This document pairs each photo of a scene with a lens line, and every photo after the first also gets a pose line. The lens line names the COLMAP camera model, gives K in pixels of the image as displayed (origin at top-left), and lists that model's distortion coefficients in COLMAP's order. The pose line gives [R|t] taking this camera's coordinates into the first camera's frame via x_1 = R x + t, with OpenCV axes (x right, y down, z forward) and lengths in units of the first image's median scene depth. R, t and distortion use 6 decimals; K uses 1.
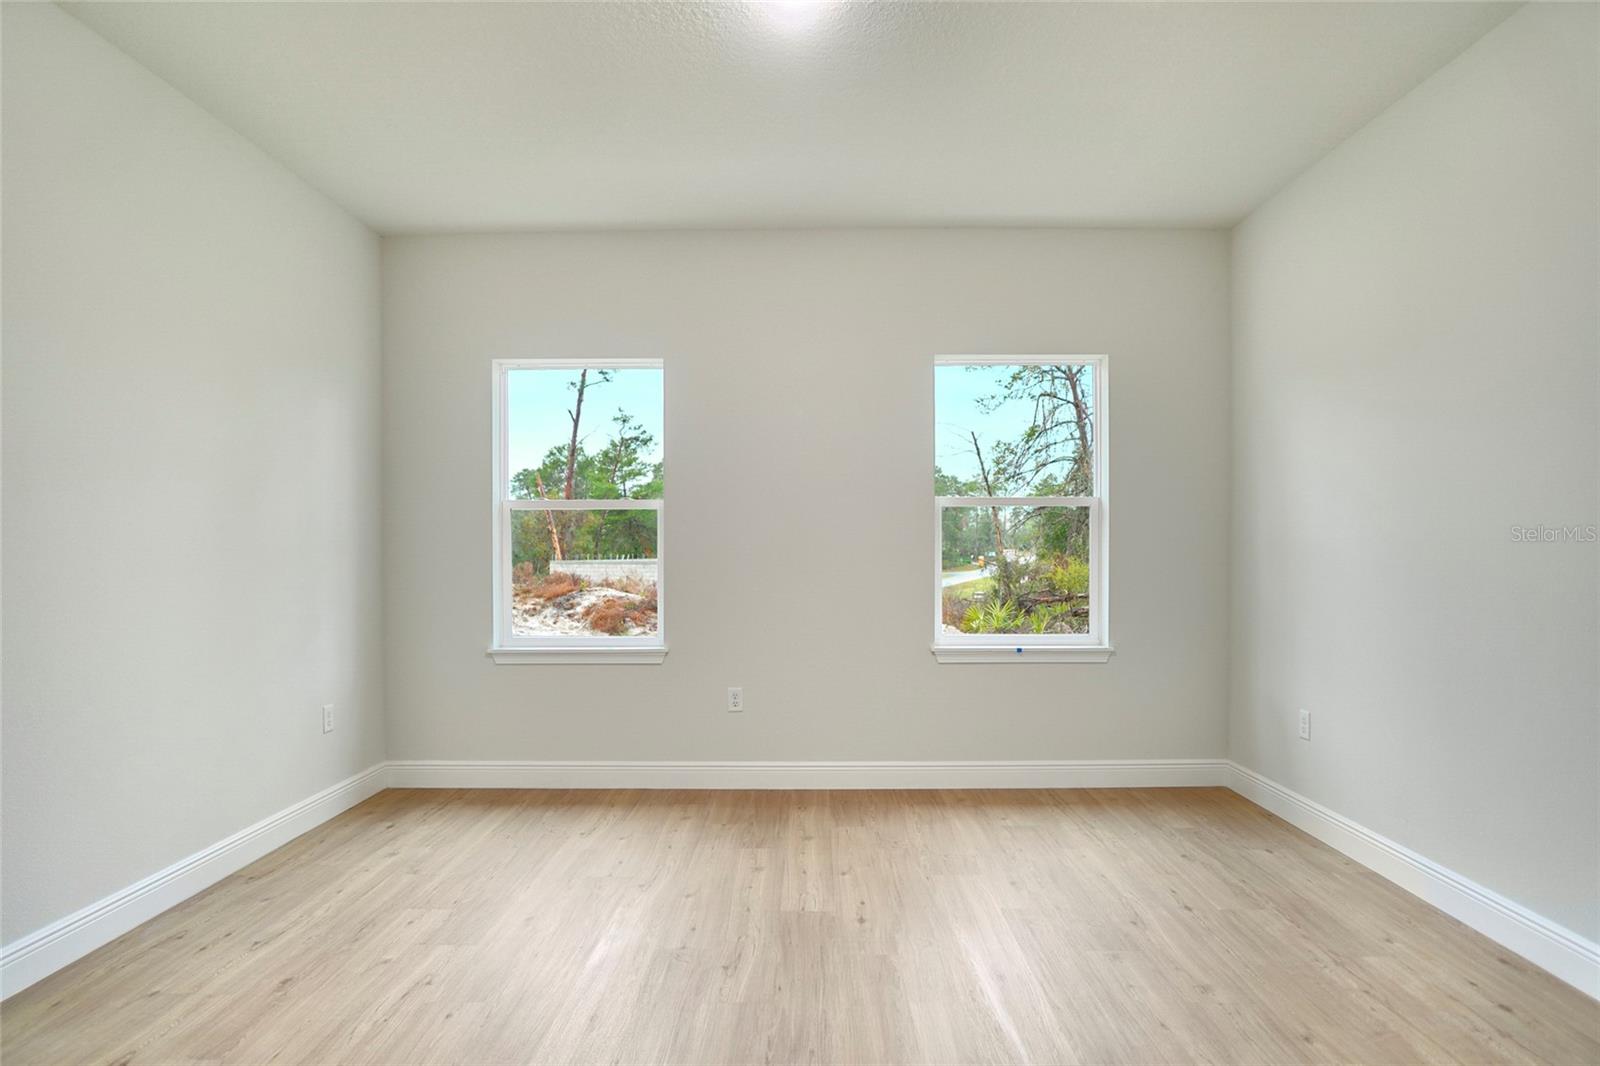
lens RADIAL K [[853.8, 0, 801.5], [0, 853.8, 567.7], [0, 0, 1]] dist [-0.029391, 0.000140]
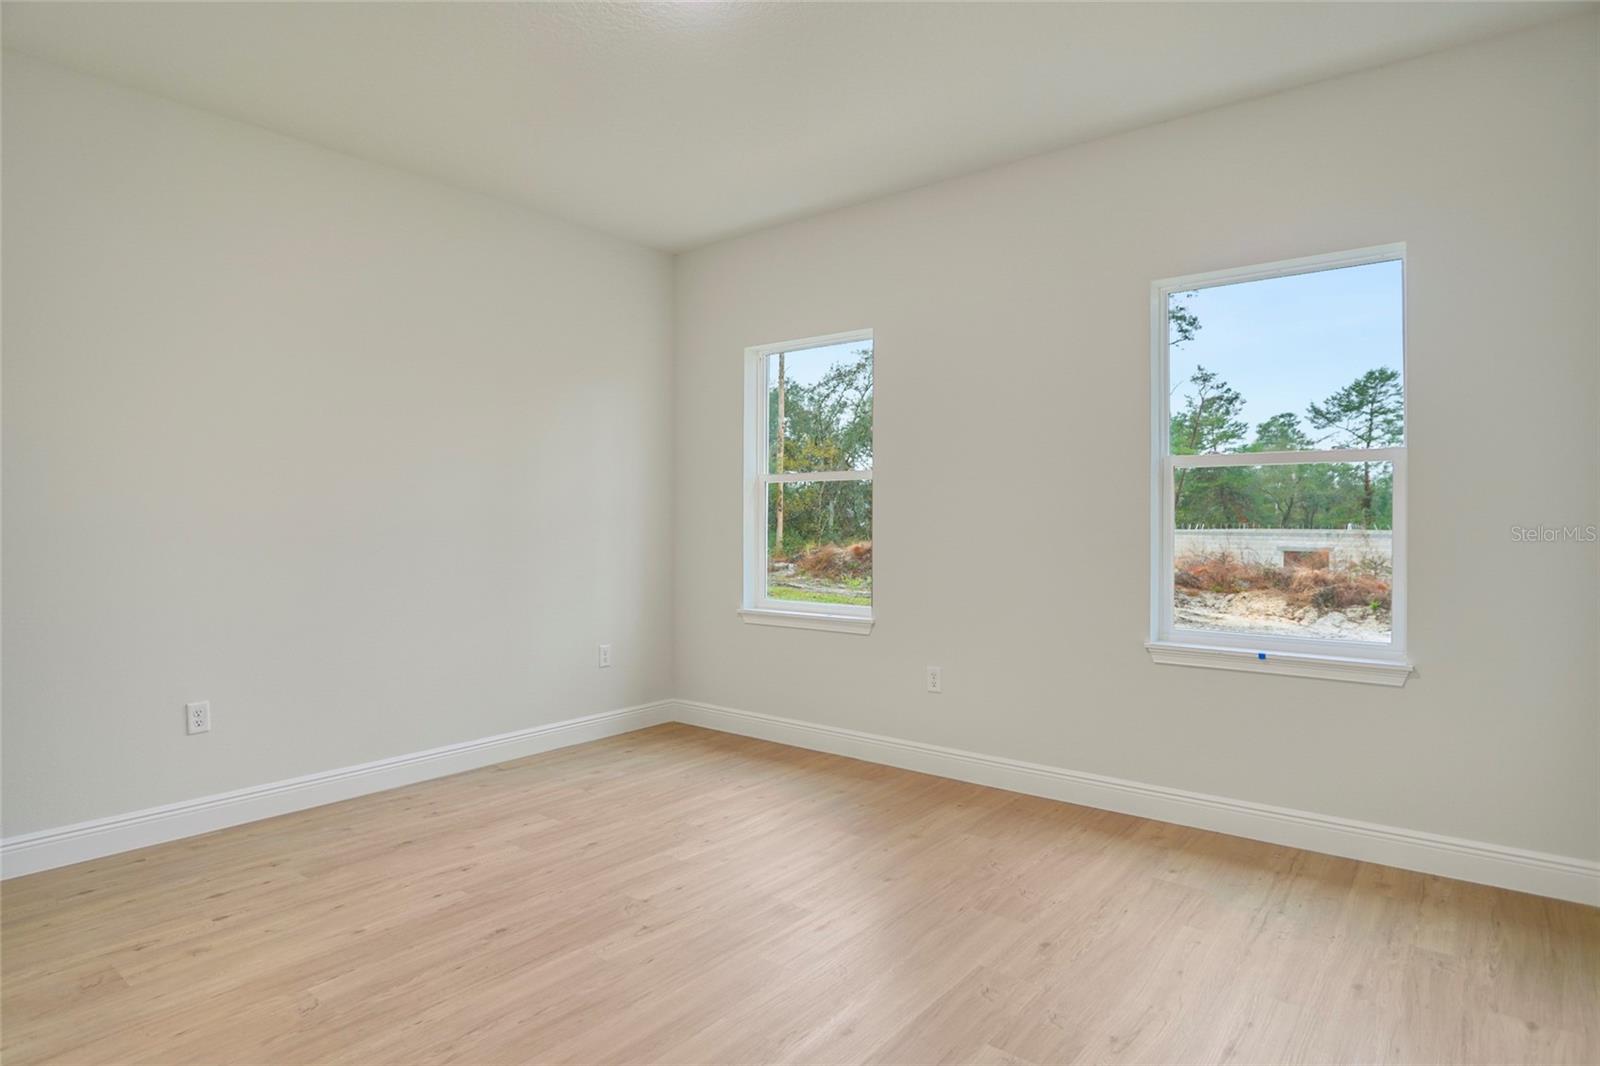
lens RADIAL K [[853.7, 0, 800.0], [0, 853.7, 533.0], [0, 0, 1]] dist [-0.023593, 0.001599]
pose [[0.796707, 0.011601, -0.604254, 0.395242], [-0.014268, 0.999898, 0.000385, -0.005973], [0.604197, 0.008315, 0.796792, 0.167958]]
